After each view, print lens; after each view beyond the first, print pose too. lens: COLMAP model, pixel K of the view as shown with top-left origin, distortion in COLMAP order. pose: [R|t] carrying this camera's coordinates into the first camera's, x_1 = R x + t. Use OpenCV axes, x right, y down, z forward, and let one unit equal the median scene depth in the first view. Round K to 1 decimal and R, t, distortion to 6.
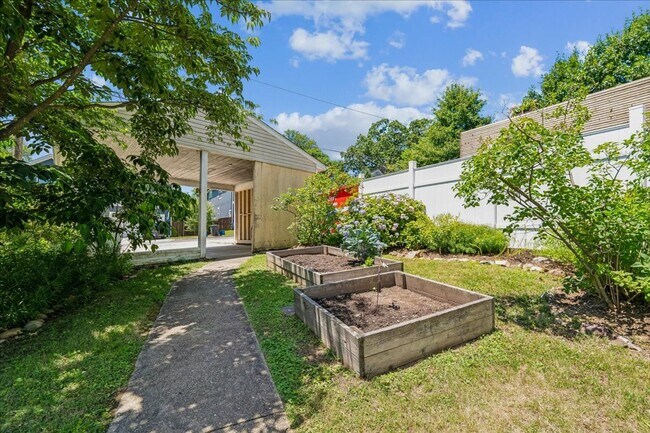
lens RADIAL K [[276.1, 0, 343.8], [0, 276.1, 228.4], [0, 0, 1]] dist [0.000055, 0.000026]
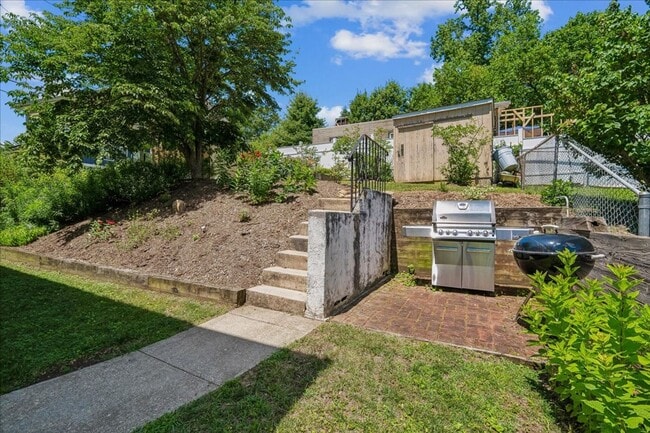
lens RADIAL K [[294.5, 0, 325.0], [0, 294.5, 216.5], [0, 0, 1]] dist [-0.000396, -0.000150]
pose [[0.865564, -0.004209, 0.500781, -0.635090], [-0.006657, 0.999780, 0.019909, 0.235656], [-0.500755, -0.020567, 0.865345, -0.982861]]
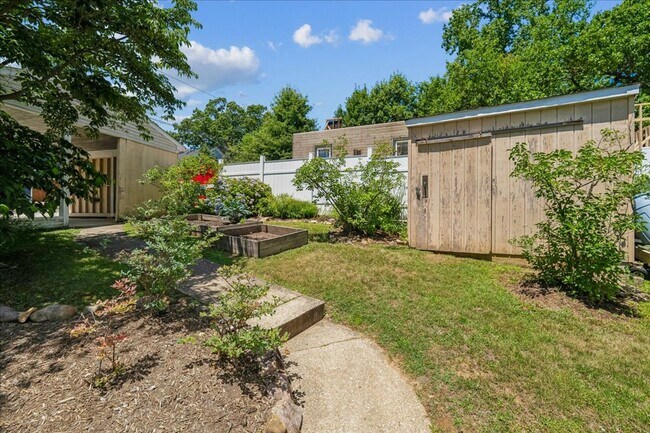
lens RADIAL K [[294.5, 0, 325.0], [0, 294.5, 216.5], [0, 0, 1]] dist [-0.000396, -0.000150]
pose [[0.867156, 0.004961, 0.498011, -0.239030], [-0.018342, 0.999590, 0.021978, 0.031617], [-0.497698, -0.028193, 0.866892, -0.513899]]
